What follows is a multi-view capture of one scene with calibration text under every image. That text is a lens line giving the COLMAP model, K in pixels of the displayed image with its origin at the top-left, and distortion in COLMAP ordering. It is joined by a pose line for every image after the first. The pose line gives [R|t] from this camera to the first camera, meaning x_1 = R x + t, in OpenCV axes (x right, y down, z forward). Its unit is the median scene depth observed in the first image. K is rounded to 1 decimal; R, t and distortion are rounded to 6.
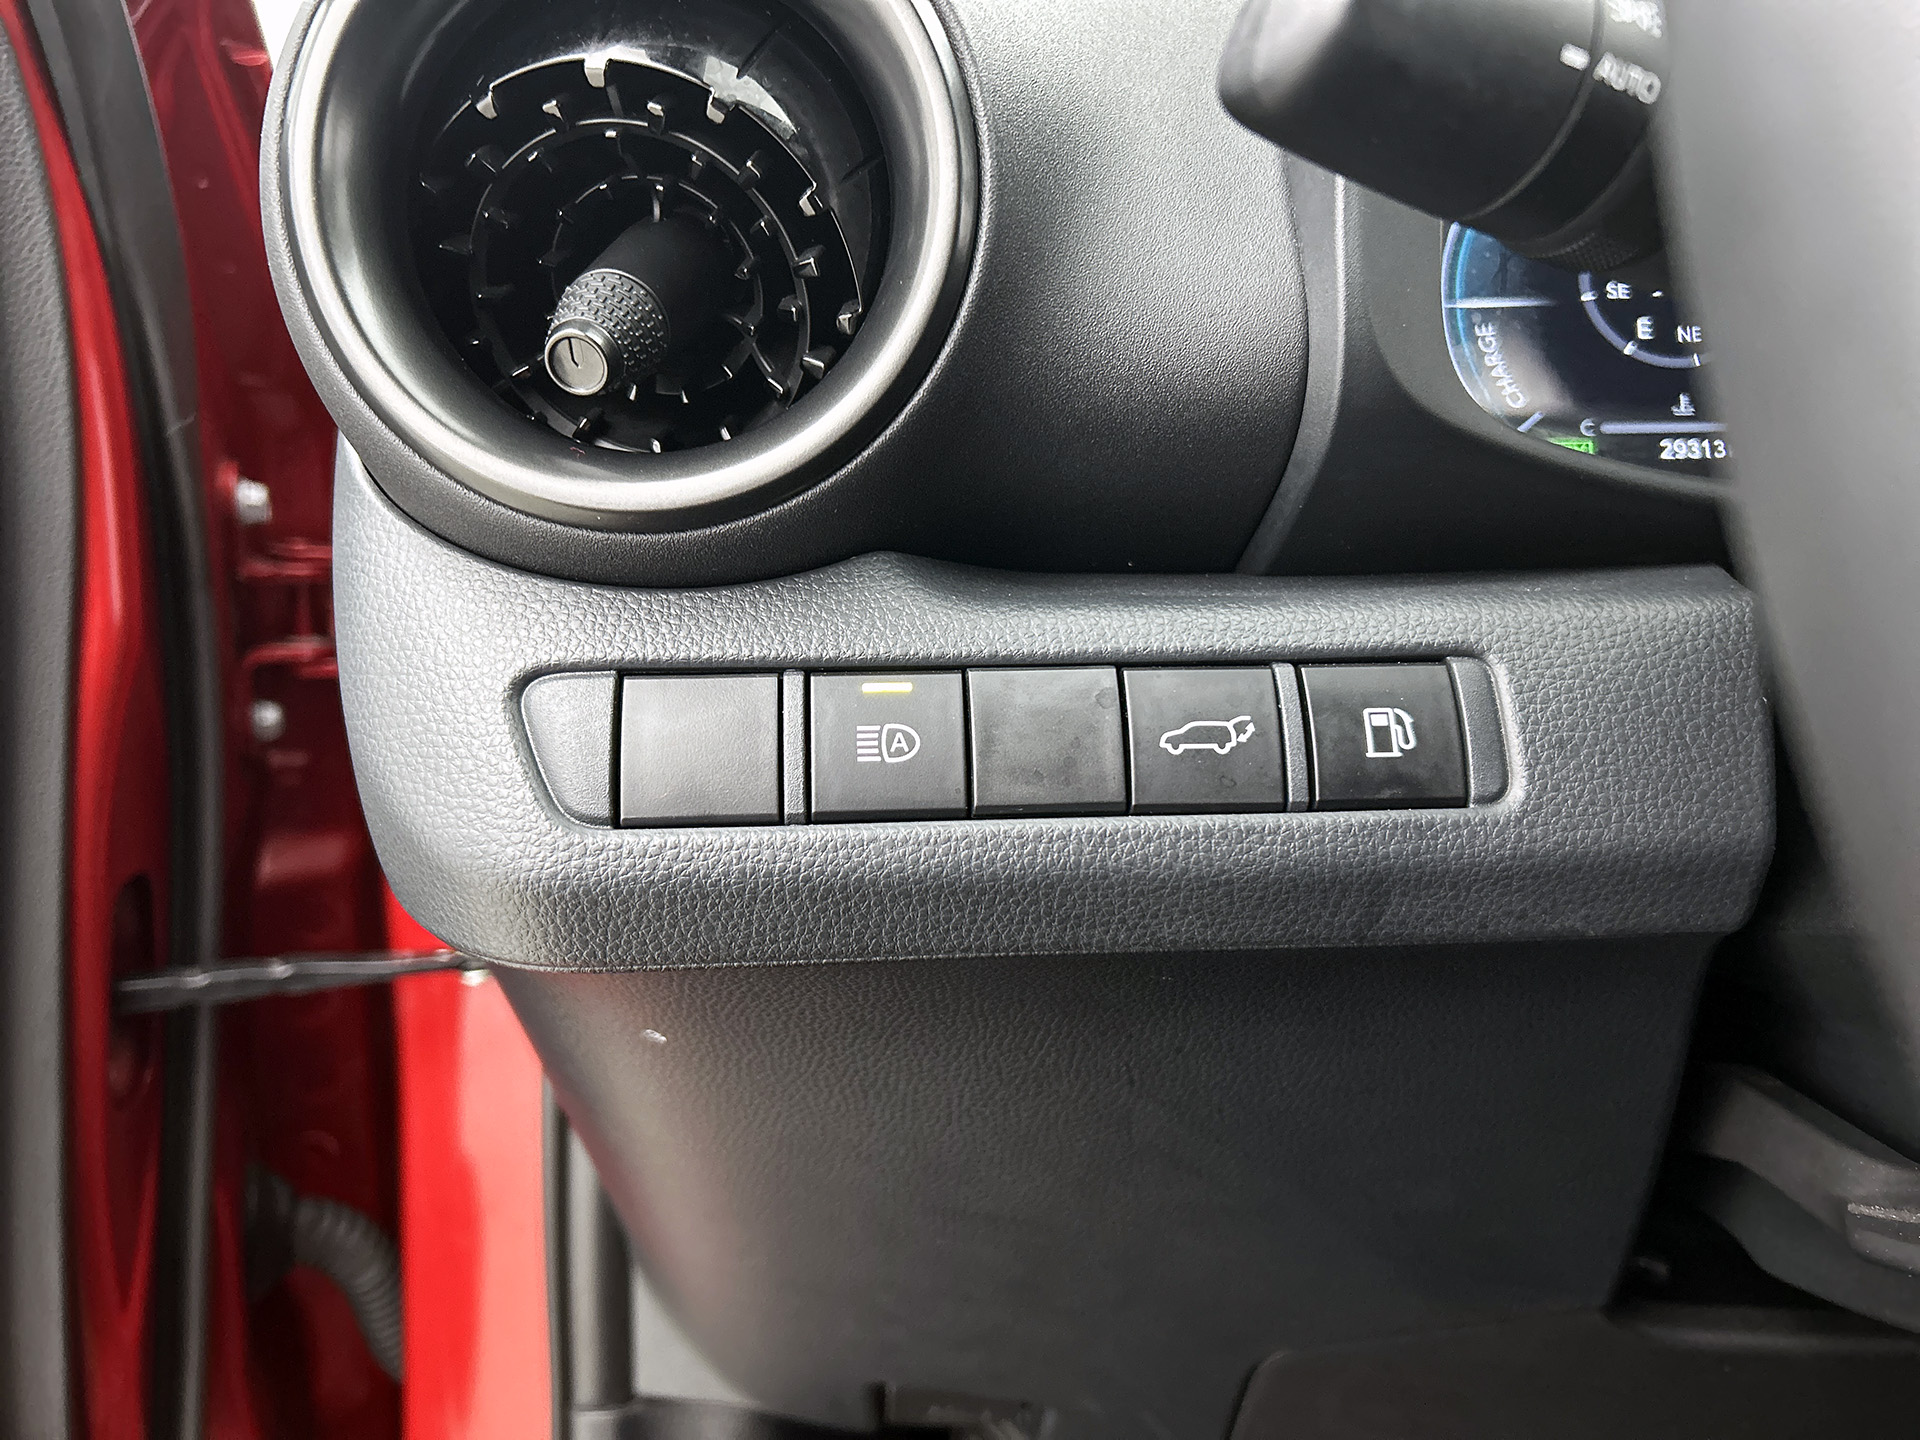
lens RADIAL K [[1455.5, 0, 972.6], [0, 1455.5, 723.2], [0, 0, 1]] dist [0.057667, -0.088884]
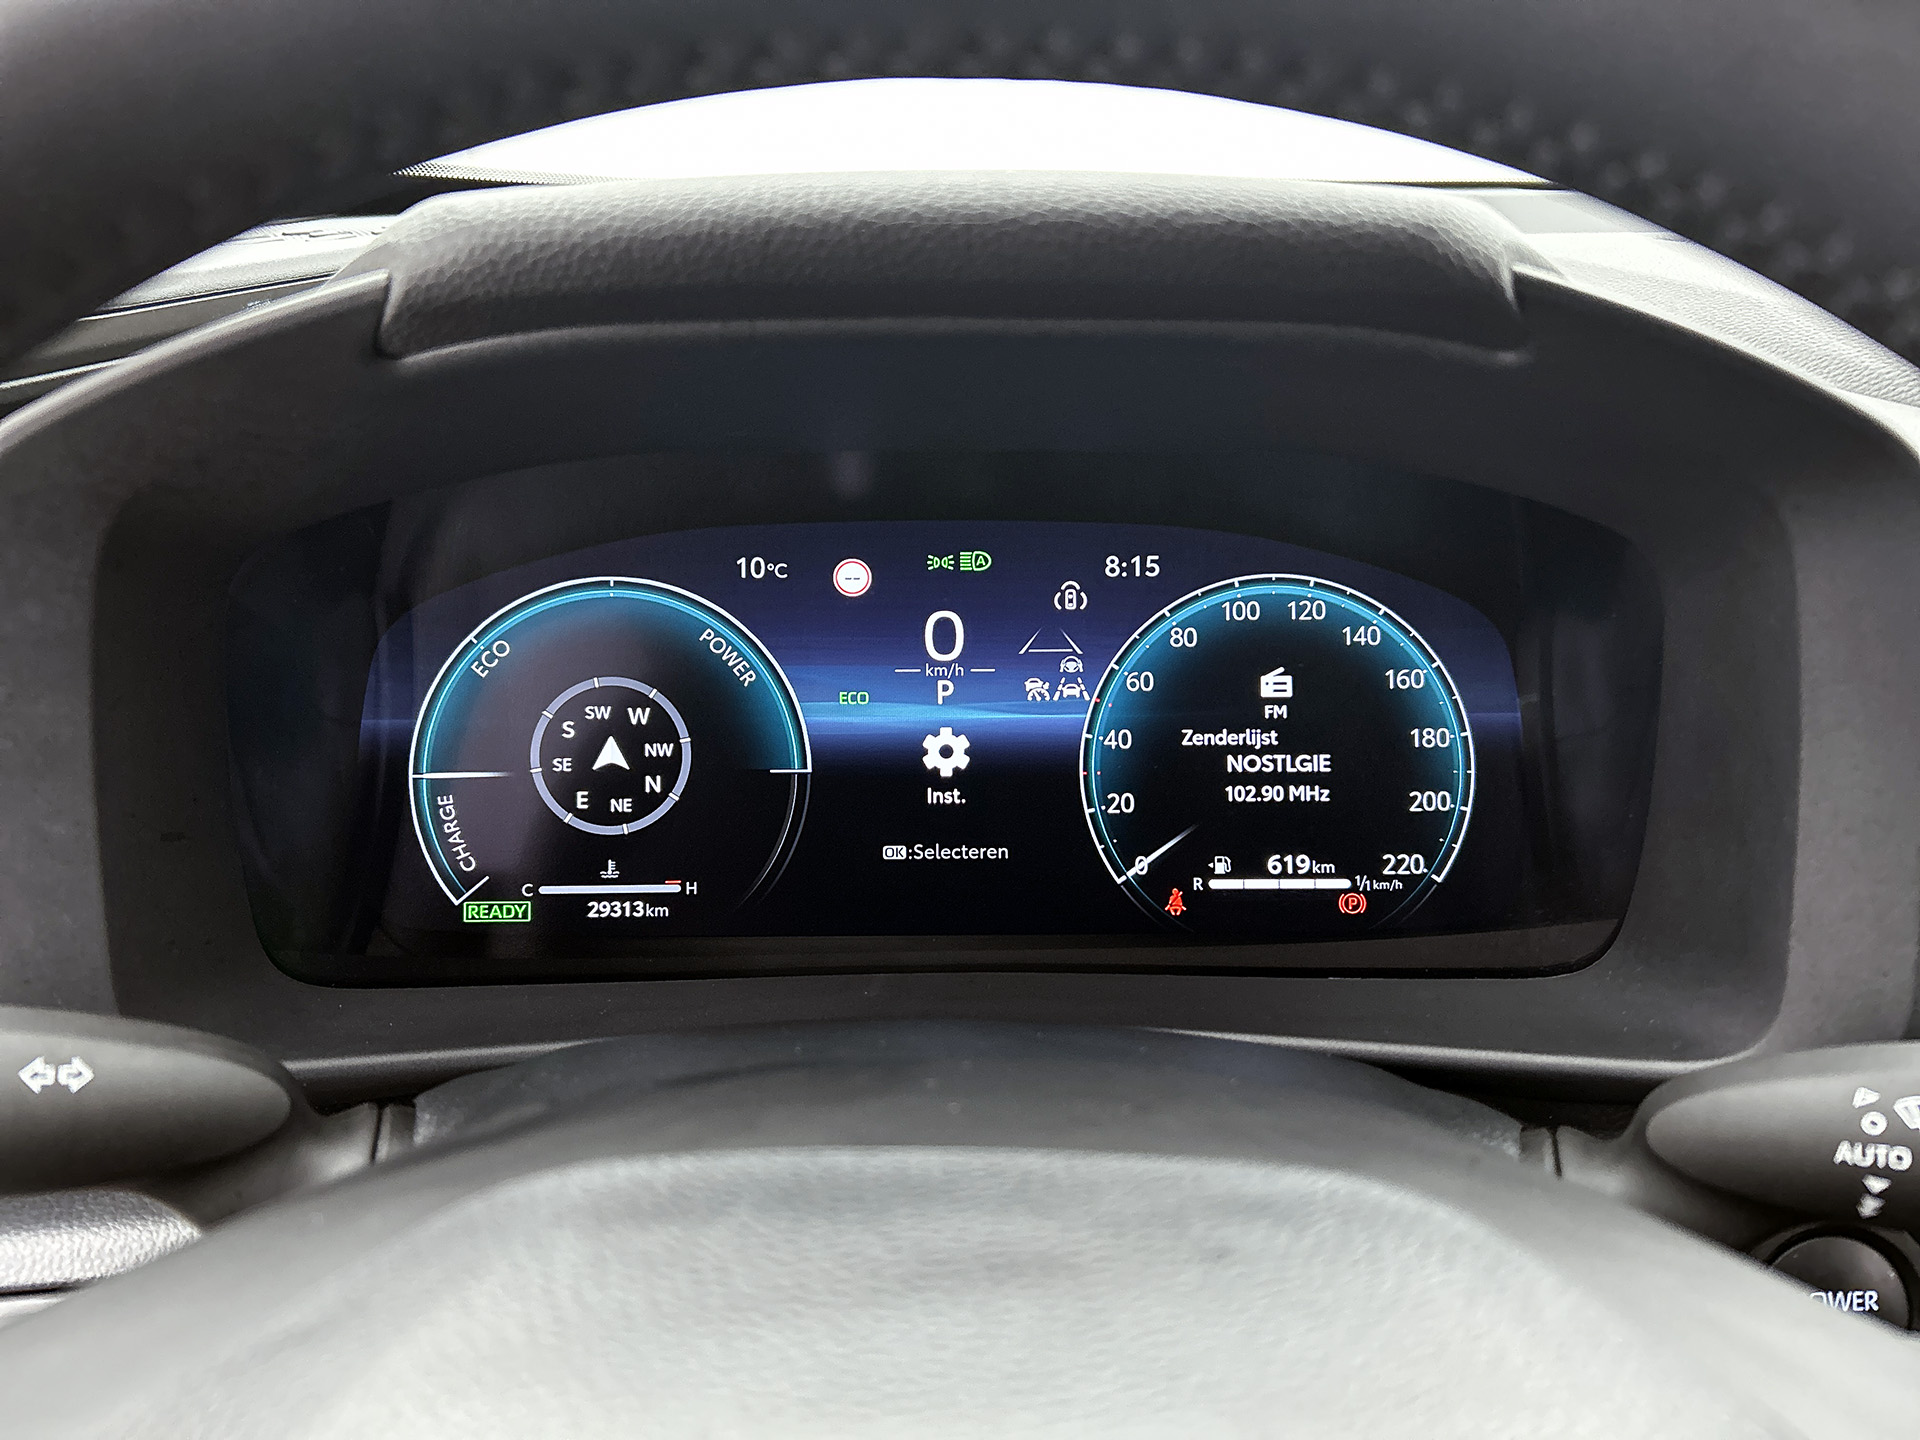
lens RADIAL K [[1455.5, 0, 957.9], [0, 1455.5, 715.3], [0, 0, 1]] dist [0.057667, -0.088884]
pose [[0.997824, -0.012016, 0.064828, 0.979887], [0.003419, 0.991360, 0.131128, -0.699835], [-0.065844, -0.130621, 0.989244, -0.220941]]
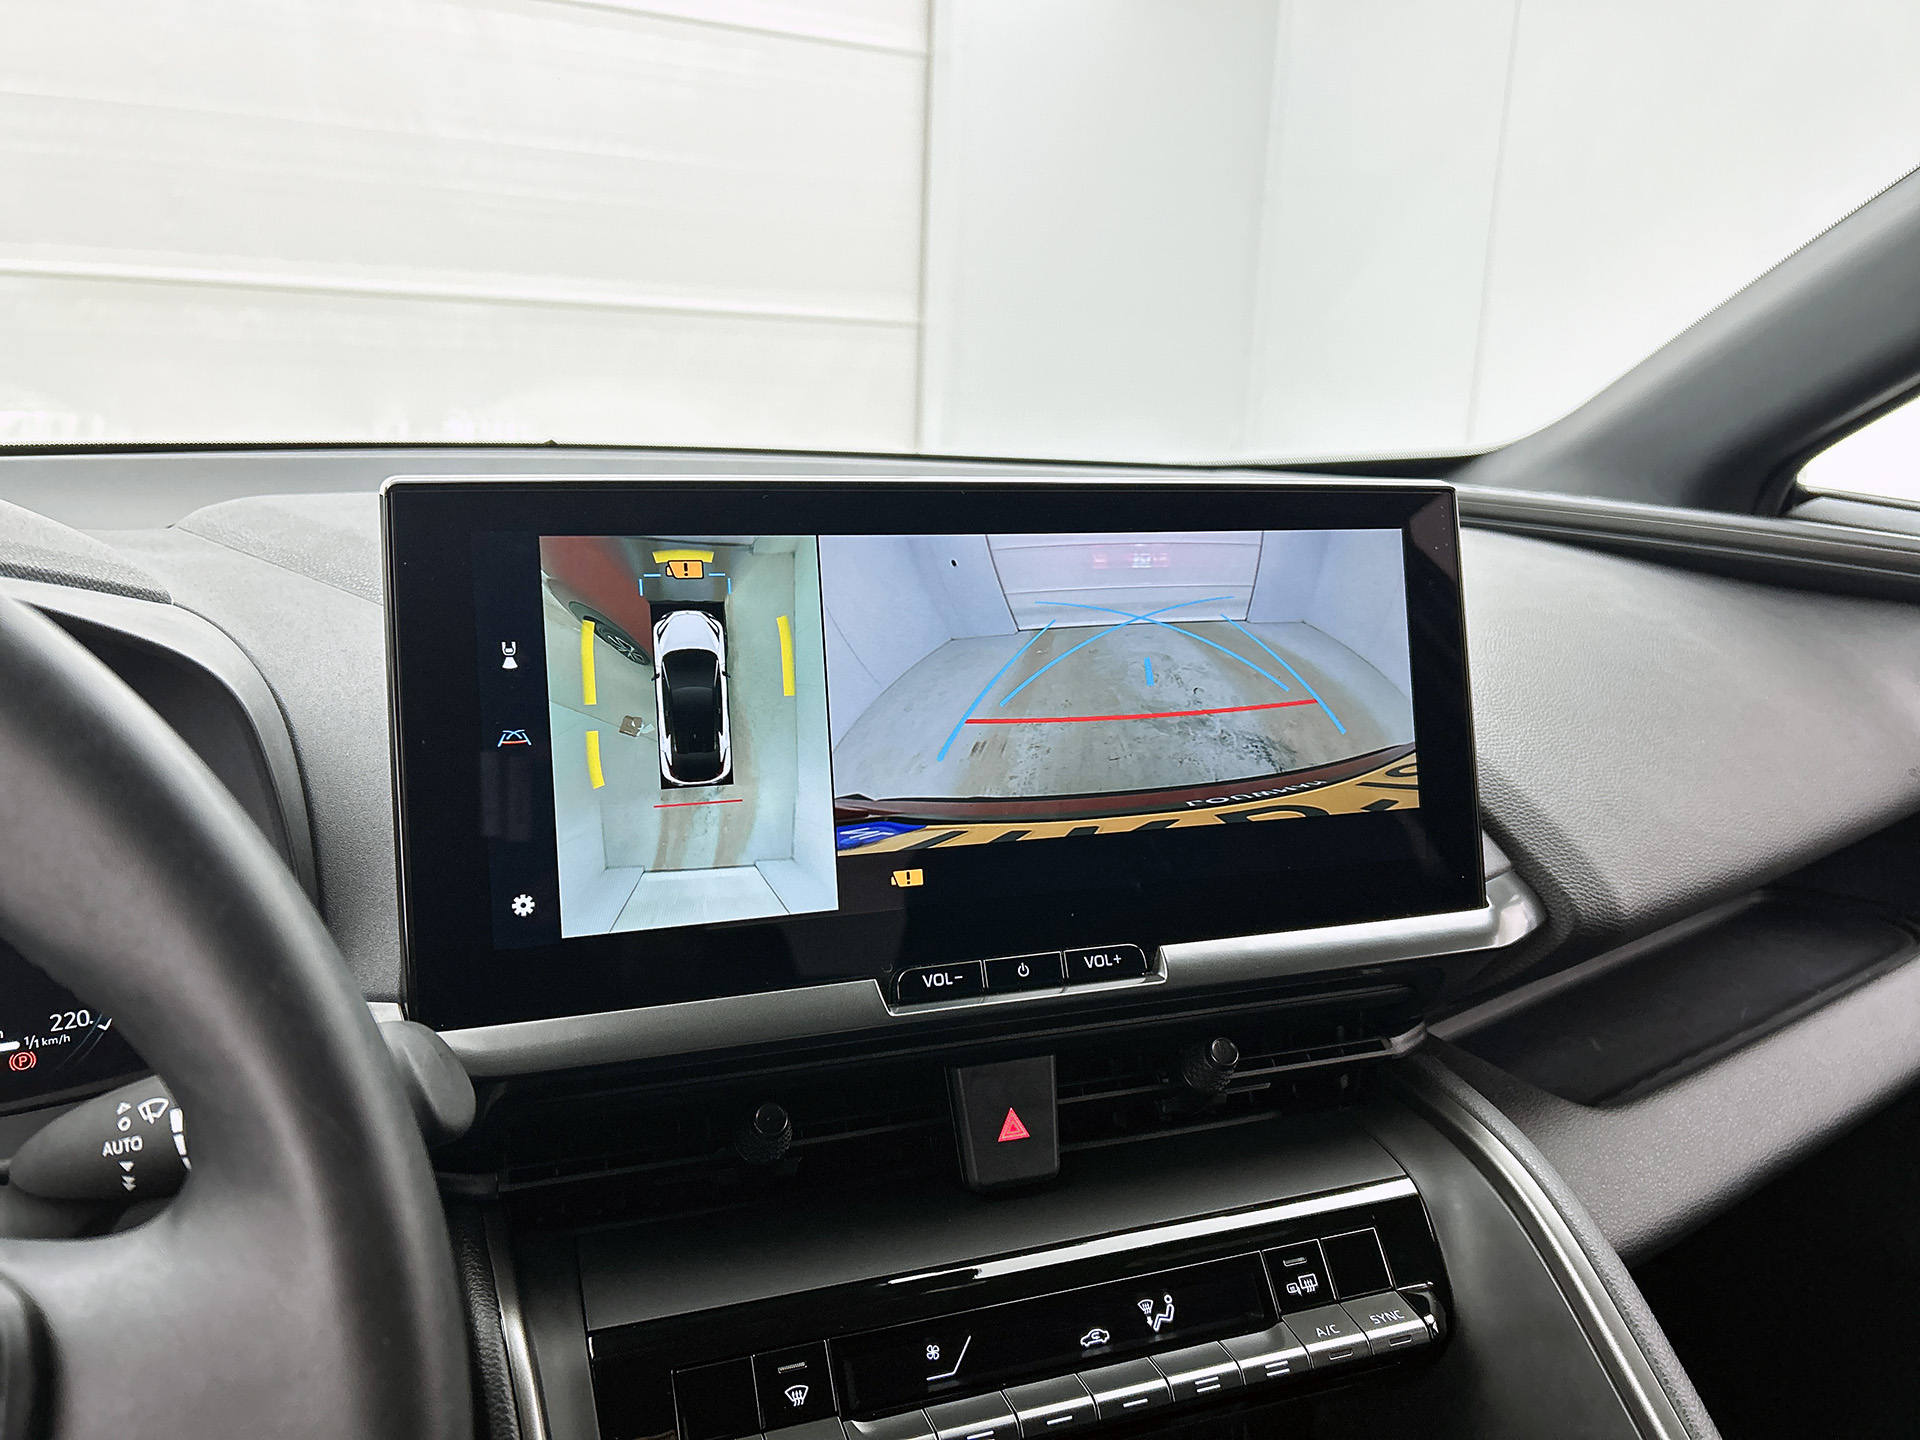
lens RADIAL K [[1455.5, 0, 966.0], [0, 1455.5, 733.4], [0, 0, 1]] dist [0.057667, -0.088884]
pose [[0.856040, -0.091343, 0.508774, 1.657761], [0.091360, 0.995504, 0.025011, -0.638572], [-0.508771, 0.025071, 0.860537, -0.982473]]
